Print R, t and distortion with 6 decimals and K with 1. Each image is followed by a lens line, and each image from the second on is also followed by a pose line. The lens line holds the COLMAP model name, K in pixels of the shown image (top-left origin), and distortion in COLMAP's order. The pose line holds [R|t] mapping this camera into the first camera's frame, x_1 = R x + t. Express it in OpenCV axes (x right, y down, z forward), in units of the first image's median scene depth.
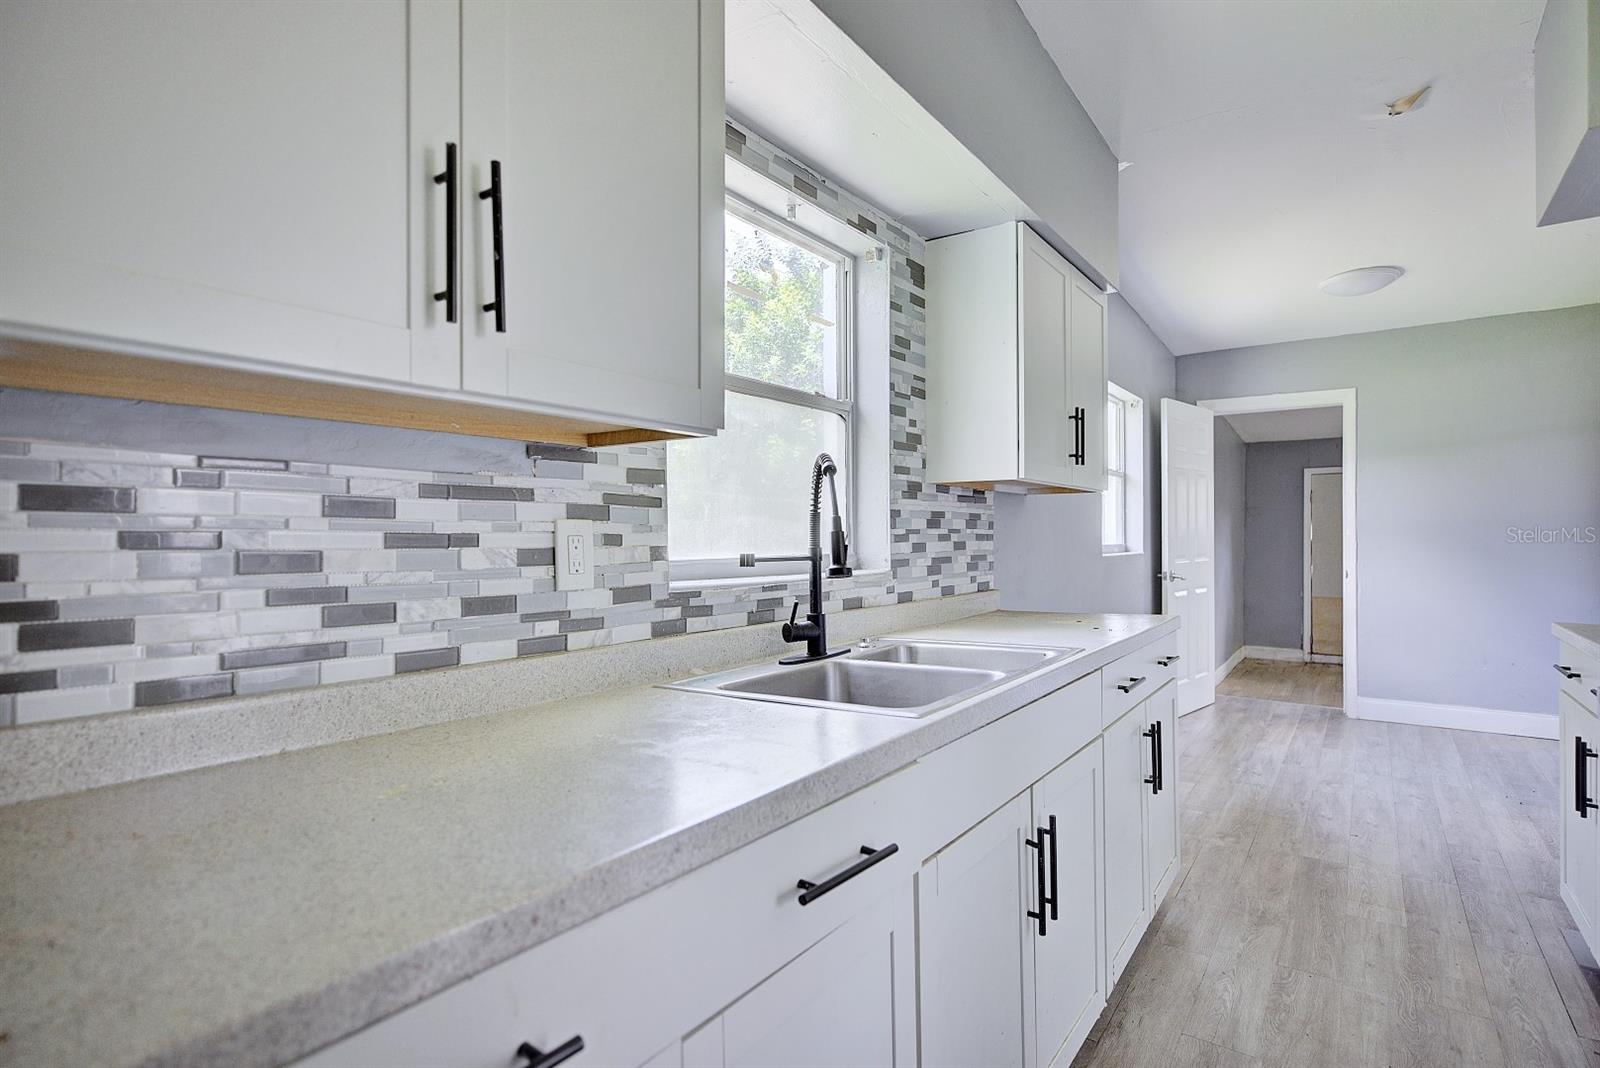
lens RADIAL K [[815.2, 0, 800.0], [0, 815.2, 534.0], [0, 0, 1]] dist [0.001387, -0.000574]
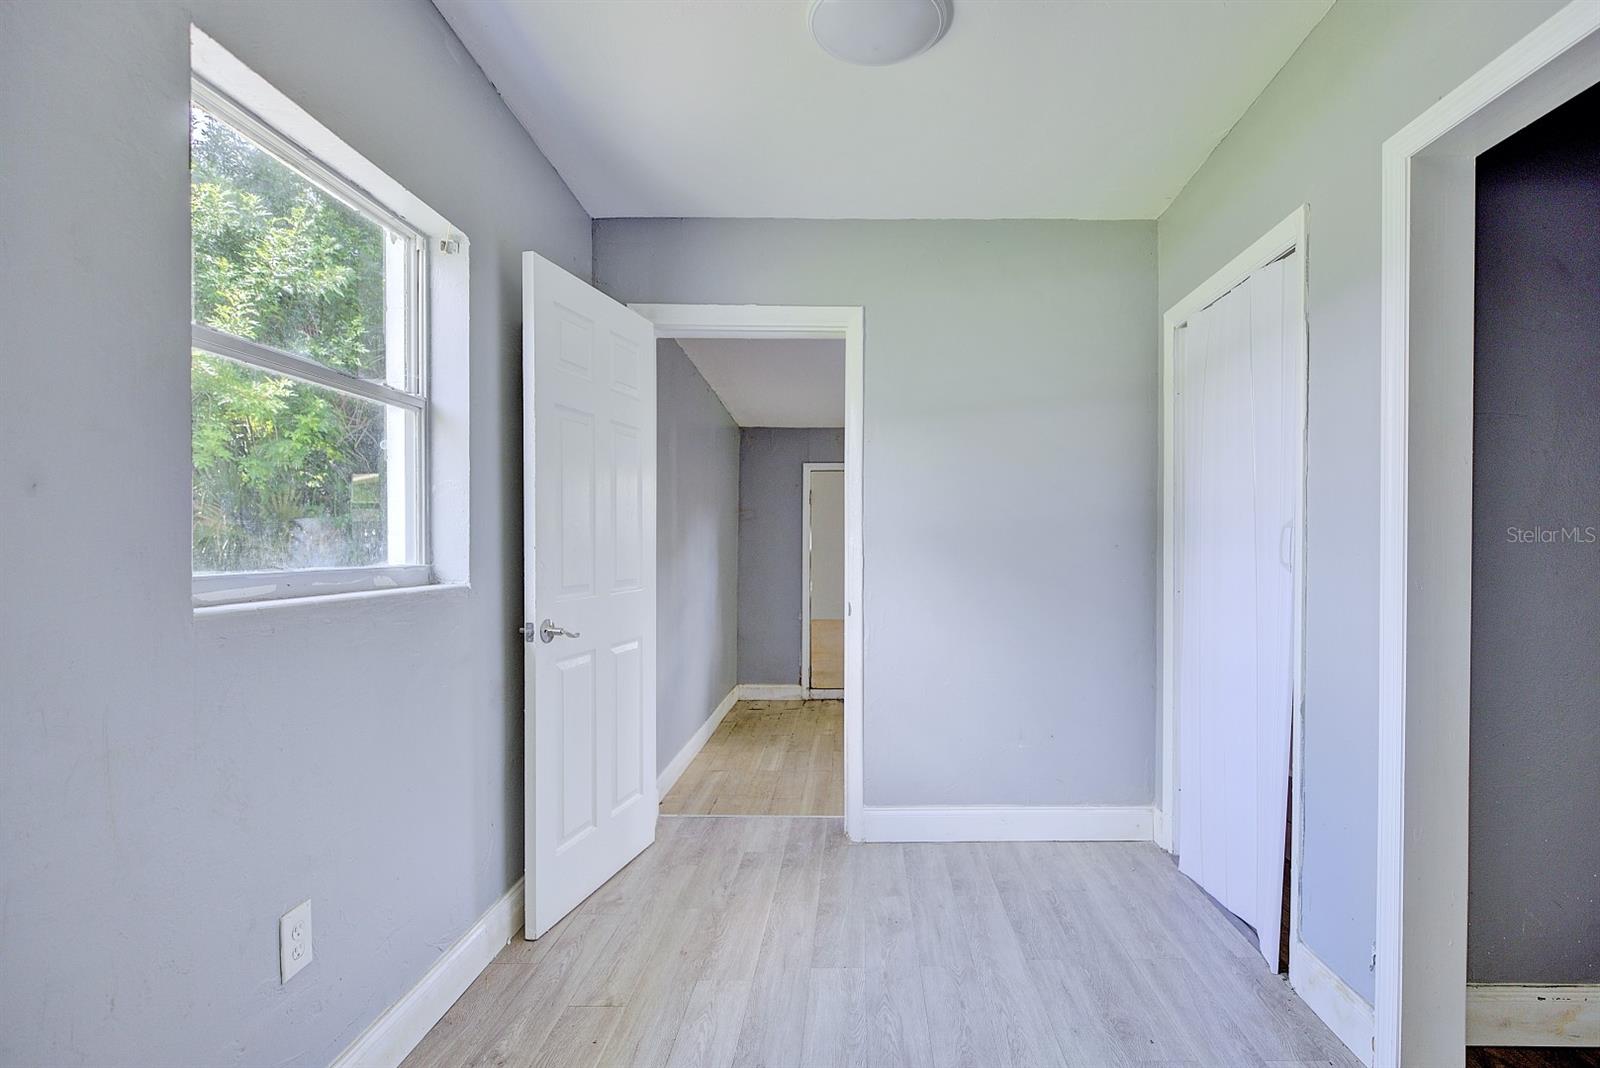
lens RADIAL K [[804.1, 0, 800.0], [0, 804.1, 534.0], [0, 0, 1]] dist [0.011454, 0.000661]
pose [[0.859411, 0.011389, 0.511158, 0.601777], [-0.005654, 0.999902, -0.012773, 0.000373], [-0.511253, 0.008087, 0.859392, 0.914457]]
